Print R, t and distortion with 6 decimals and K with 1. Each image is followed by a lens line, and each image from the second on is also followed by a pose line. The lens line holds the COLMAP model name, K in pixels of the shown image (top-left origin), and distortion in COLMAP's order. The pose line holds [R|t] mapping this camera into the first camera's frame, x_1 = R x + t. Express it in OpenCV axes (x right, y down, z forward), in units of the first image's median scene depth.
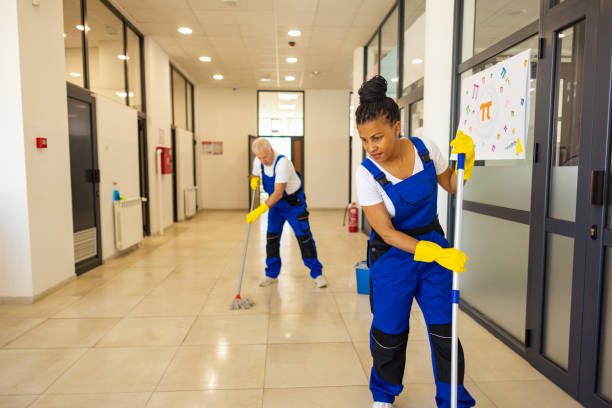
lens RADIAL K [[419.0, 0, 306.0], [0, 419.0, 204.0], [0, 0, 1]] dist [0.000833, -0.003430]
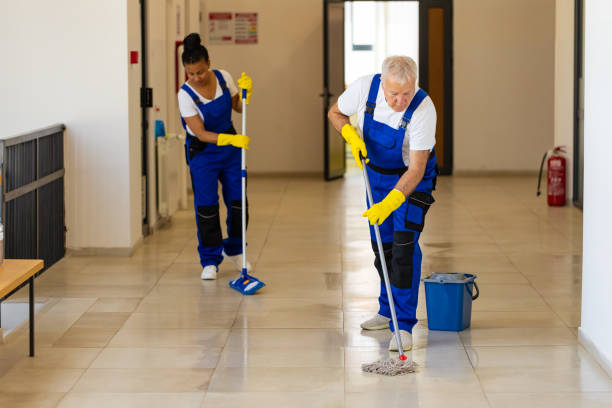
lens RADIAL K [[1721.5, 0, 306.0], [0, 1721.5, 204.0], [0, 0, 1]] dist [-0.072373, -0.776526]
pose [[0.997090, -0.000044, -0.076232, -0.032830], [0.000058, 1.000000, 0.000180, 0.072020], [0.076232, -0.000184, 0.997090, -1.207868]]
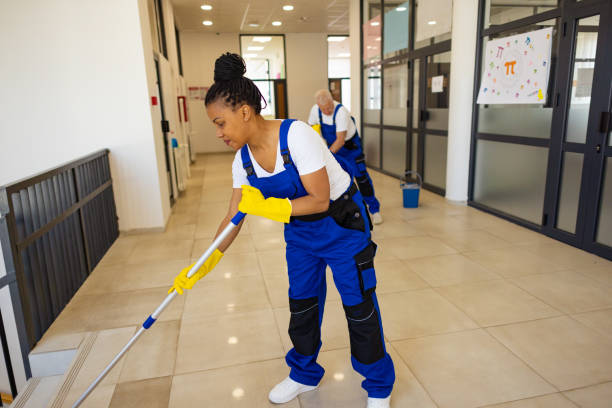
lens RADIAL K [[419.0, 0, 306.0], [0, 419.0, 204.0], [0, 0, 1]] dist [0.000833, -0.003430]
pose [[0.987948, -0.068165, 0.138969, -0.212948], [0.047623, 0.988120, 0.146118, -0.004461], [-0.147278, -0.137739, 0.979458, -0.149866]]
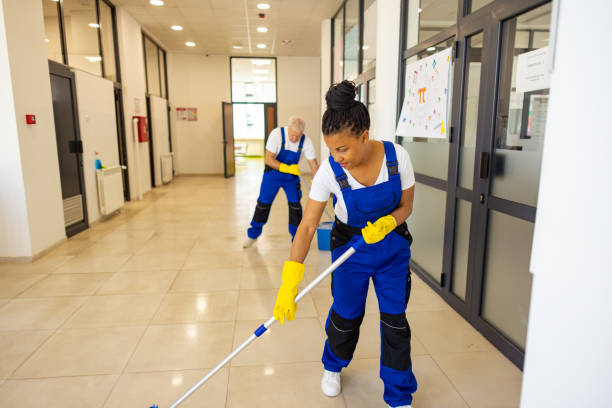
lens RADIAL K [[419.0, 0, 306.0], [0, 419.0, 204.0], [0, 0, 1]] dist [0.000833, -0.003430]
pose [[0.998493, -0.009070, 0.054126, 0.016231], [0.004194, 0.995975, 0.089533, -0.010466], [-0.054720, -0.089171, 0.994512, -0.085125]]
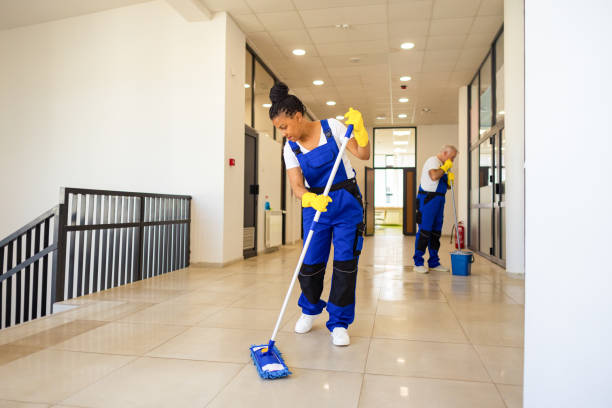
lens RADIAL K [[432.3, 0, 315.5], [0, 432.3, 196.9], [0, 0, 1]] dist [0.001775, -0.000855]
pose [[0.970727, 0.001227, -0.240184, 0.020105], [-0.028781, 0.993376, -0.111244, 0.078281], [0.238456, 0.114900, 0.964332, -0.229143]]
